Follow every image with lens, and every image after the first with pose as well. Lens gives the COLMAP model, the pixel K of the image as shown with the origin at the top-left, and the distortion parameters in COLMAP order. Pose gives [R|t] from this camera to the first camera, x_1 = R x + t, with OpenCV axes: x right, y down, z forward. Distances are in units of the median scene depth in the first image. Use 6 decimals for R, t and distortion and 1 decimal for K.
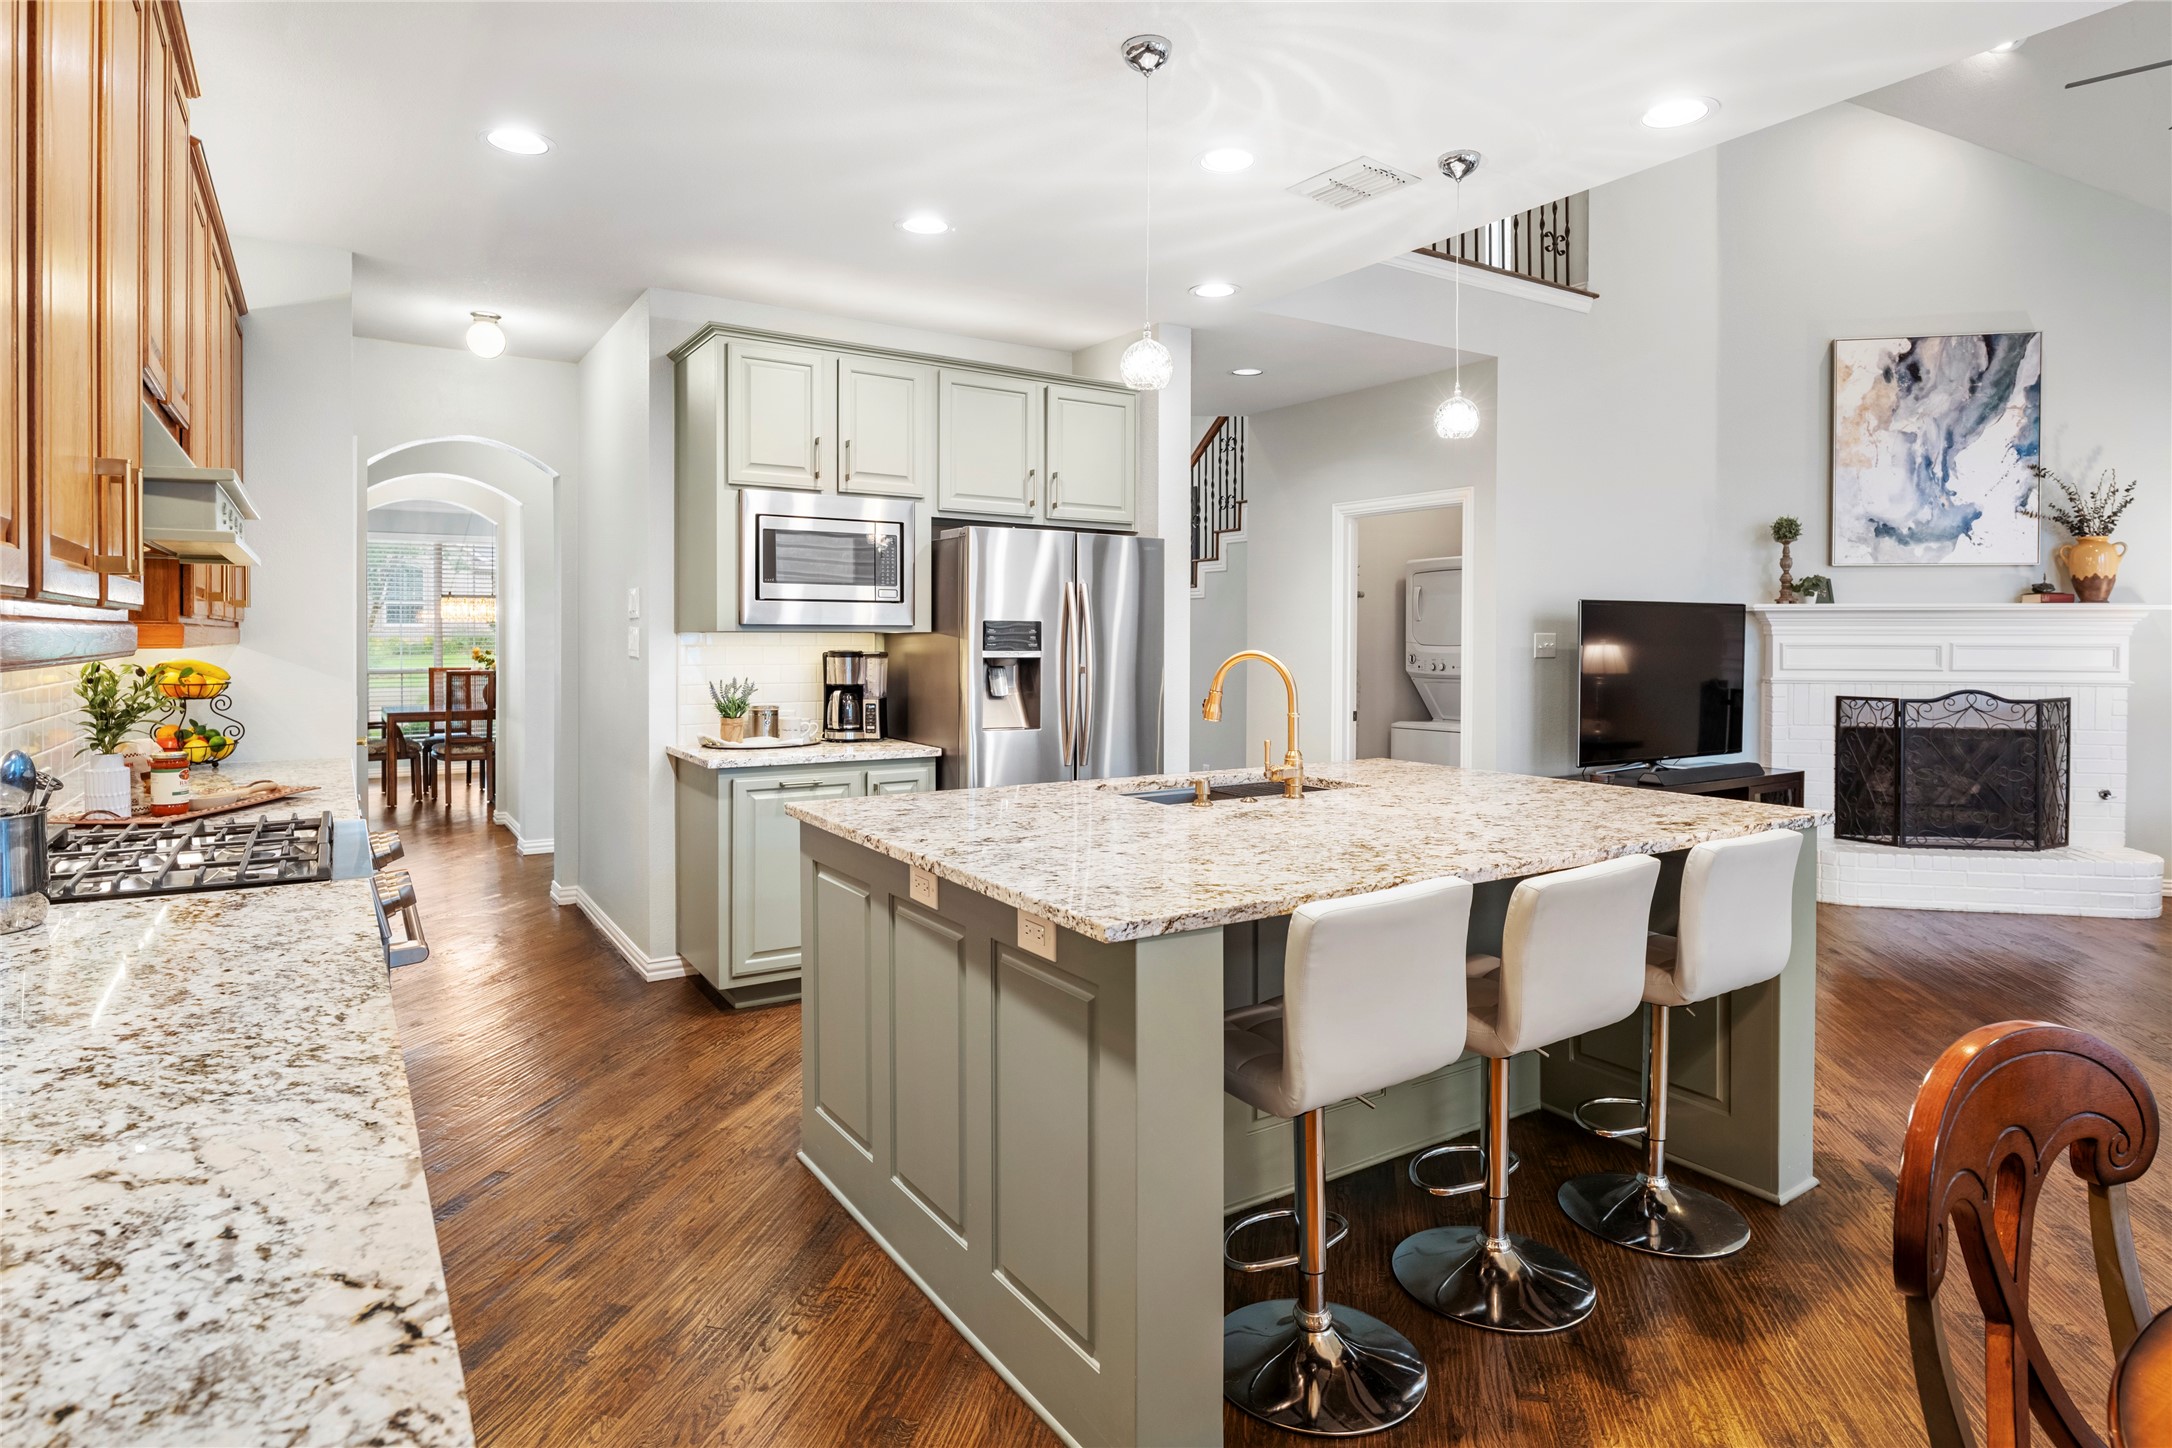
lens RADIAL K [[1179.9, 0, 1073.5], [0, 1179.9, 642.8], [0, 0, 1]] dist [-0.000406, -0.007456]
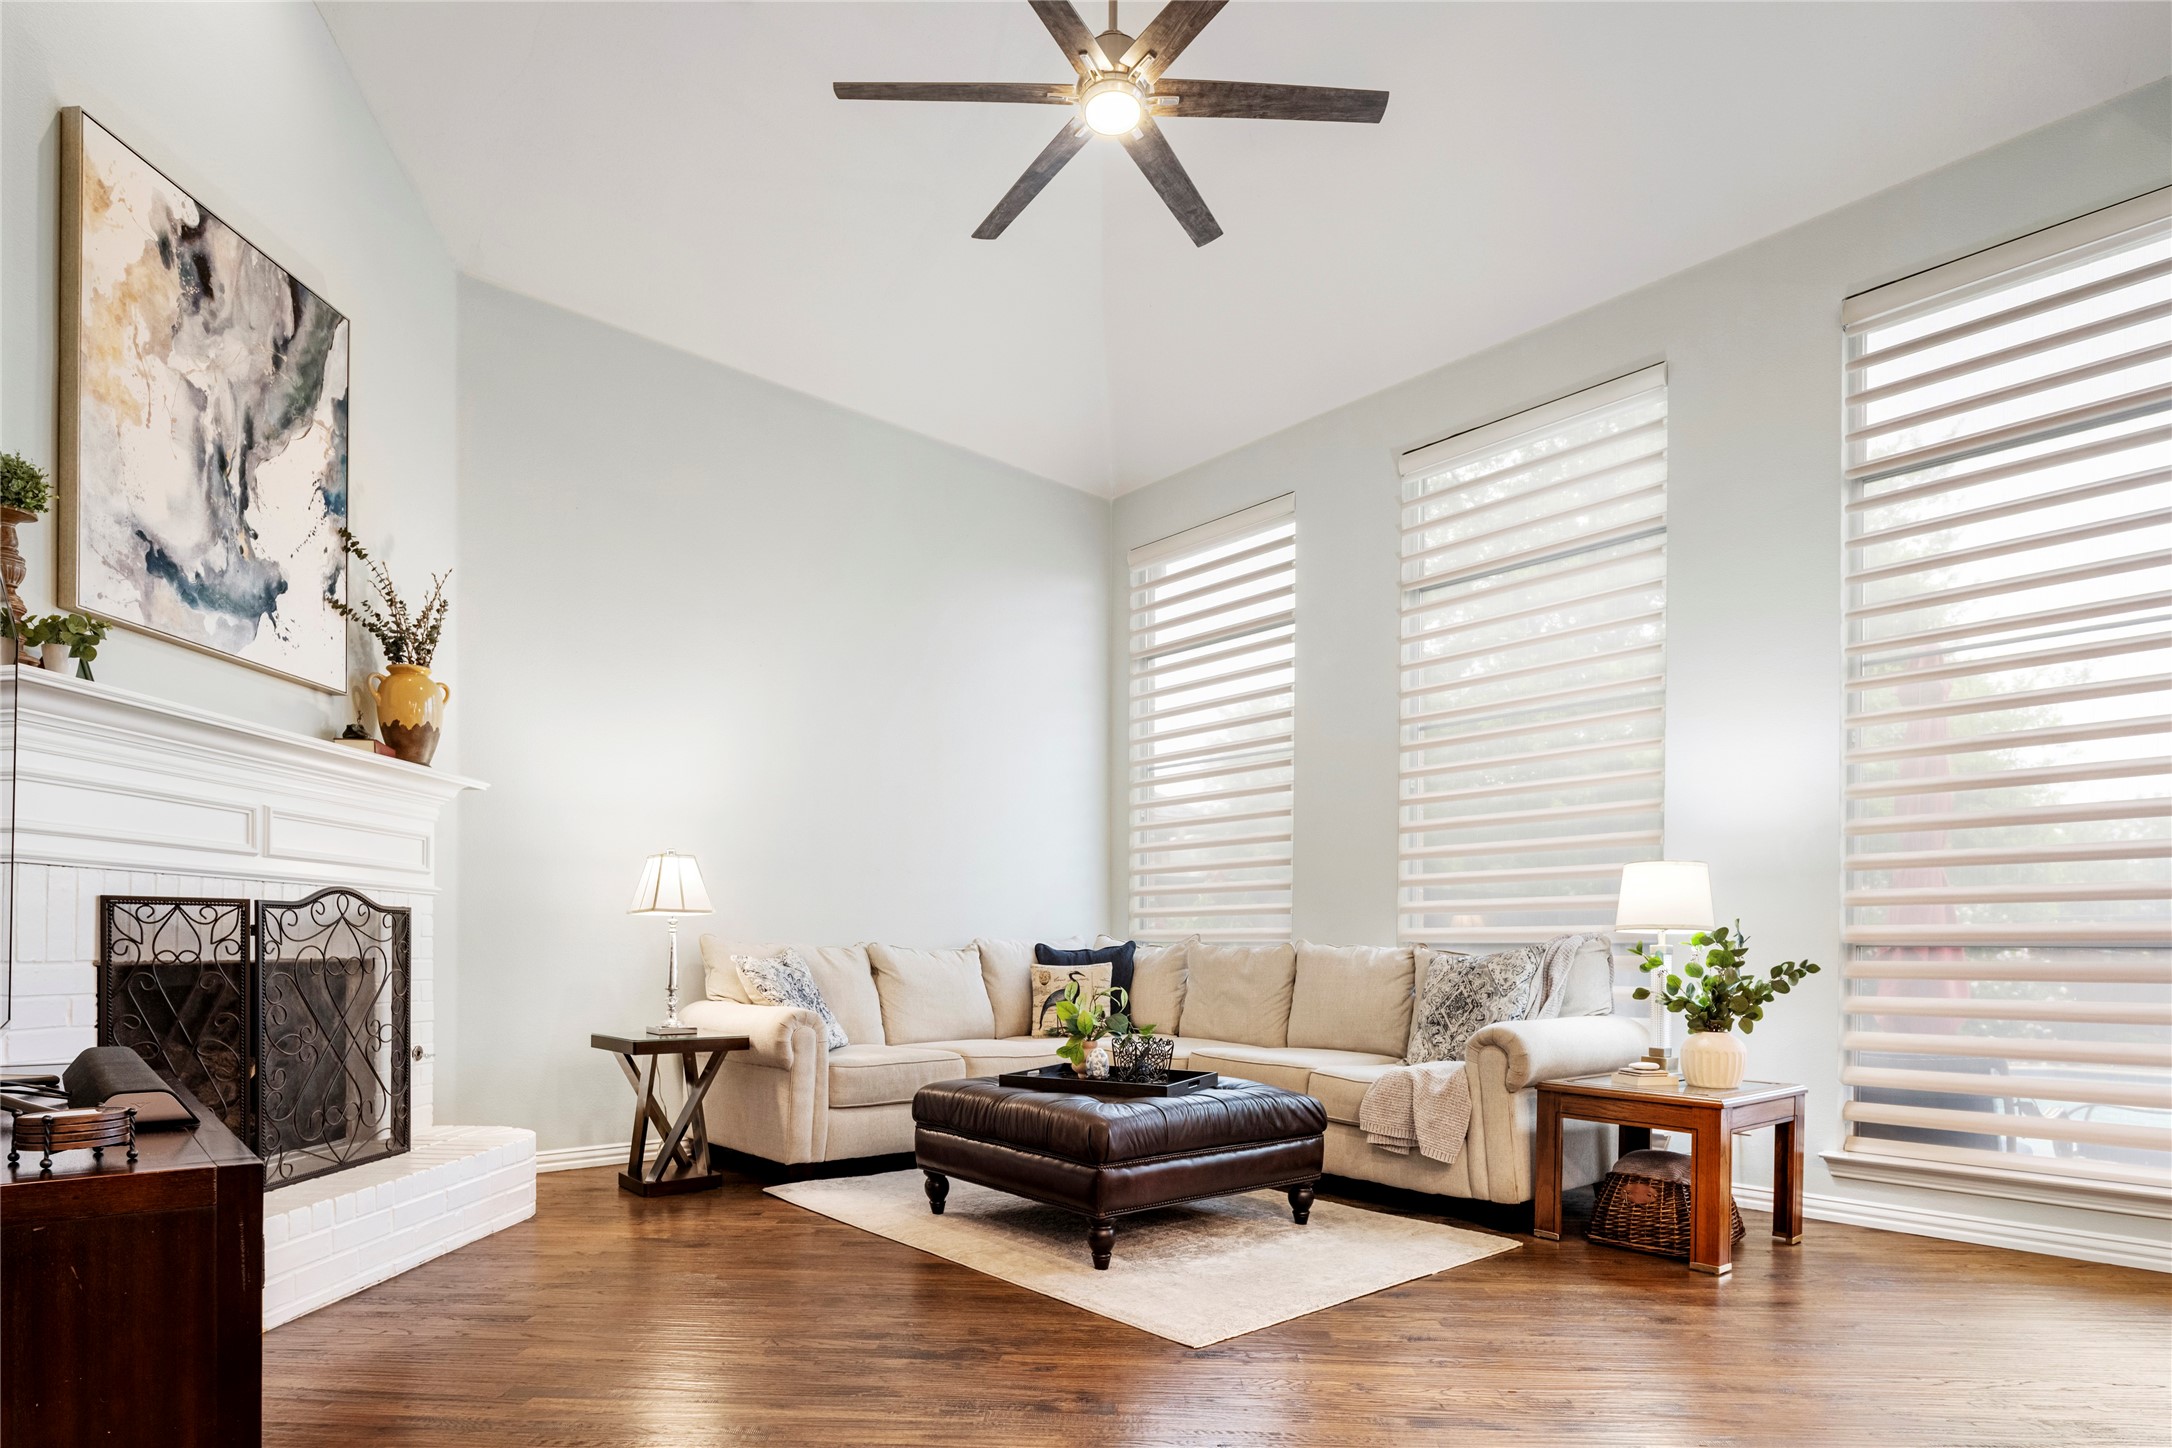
lens RADIAL K [[1195.2, 0, 1082.5], [0, 1195.2, 957.9], [0, 0, 1]] dist [-0.013699, 0.003620]
pose [[-0.160201, -0.009612, 0.987038, 0.144322], [-0.002228, 0.999954, 0.009377, 0.067000], [-0.987082, -0.000697, -0.160215, 0.737120]]
